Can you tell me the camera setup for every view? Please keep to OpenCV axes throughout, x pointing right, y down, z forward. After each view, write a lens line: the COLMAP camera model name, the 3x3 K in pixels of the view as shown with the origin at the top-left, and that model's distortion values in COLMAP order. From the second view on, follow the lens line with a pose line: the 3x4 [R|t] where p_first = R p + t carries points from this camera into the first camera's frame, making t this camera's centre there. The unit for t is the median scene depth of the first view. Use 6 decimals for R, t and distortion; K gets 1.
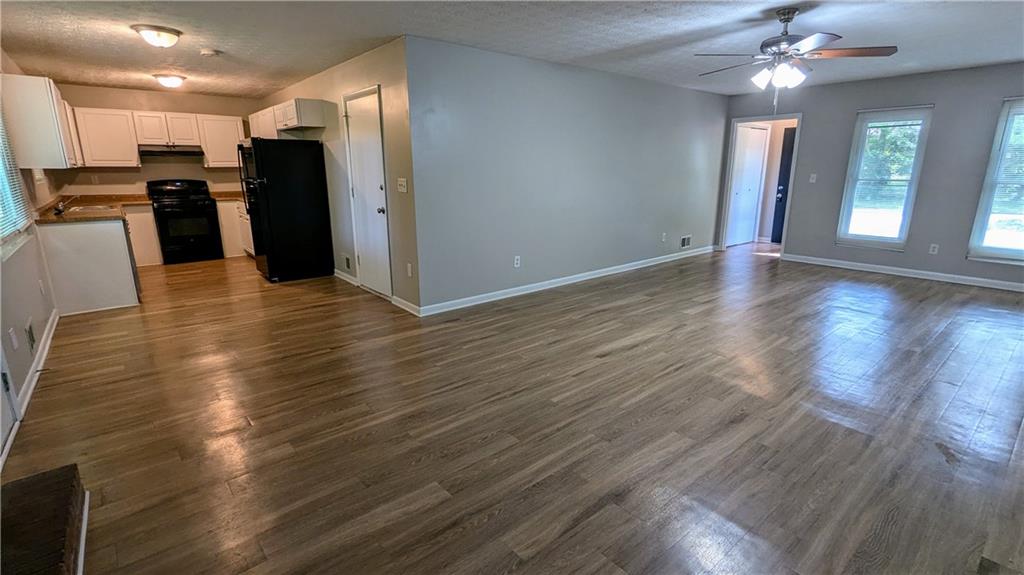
lens RADIAL K [[482.1, 0, 512.0], [0, 482.1, 287.5], [0, 0, 1]] dist [-0.002171, -0.000386]
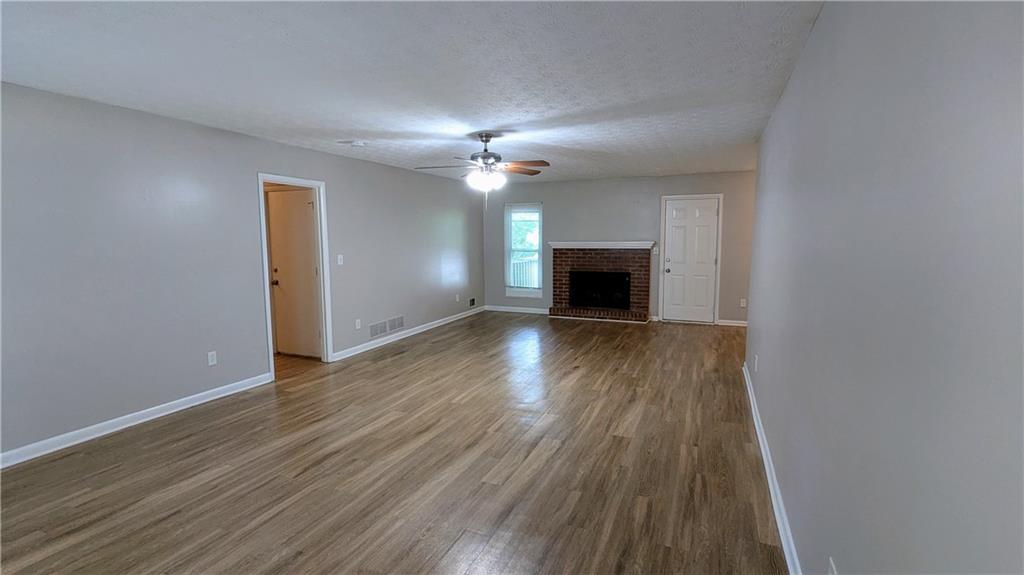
lens RADIAL K [[482.1, 0, 512.0], [0, 482.1, 287.5], [0, 0, 1]] dist [-0.002171, -0.000386]
pose [[-0.888674, 0.053499, -0.455408, 0.931043], [-0.107734, 0.941008, 0.320776, -0.493492], [0.445704, 0.334128, -0.830485, 1.869899]]
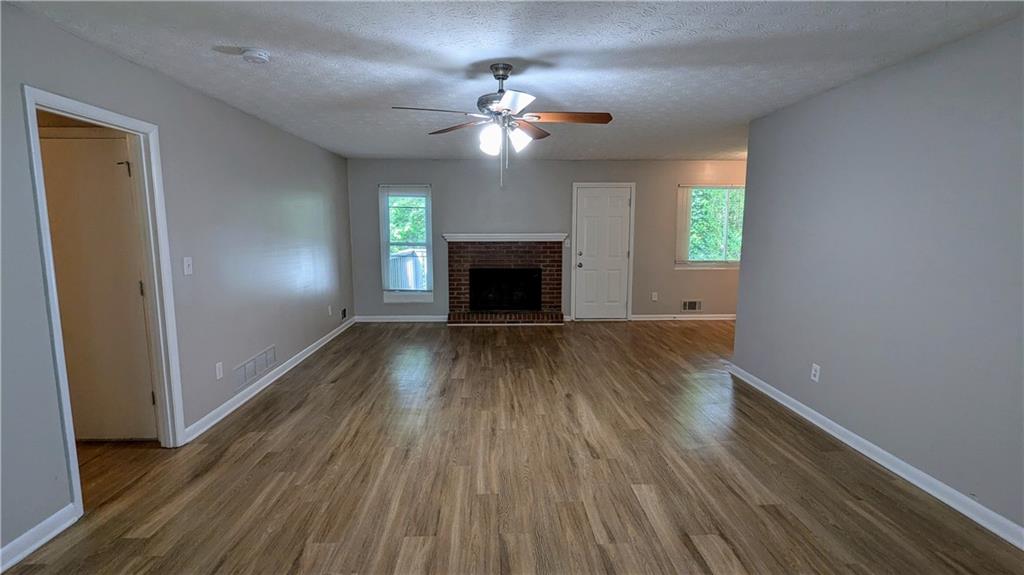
lens RADIAL K [[482.1, 0, 512.0], [0, 482.1, 287.5], [0, 0, 1]] dist [-0.002171, -0.000386]
pose [[-0.610892, 0.099388, -0.785450, 1.042159], [-0.194053, 0.943030, 0.270254, -0.351124], [0.767564, 0.317515, -0.556803, 1.319251]]
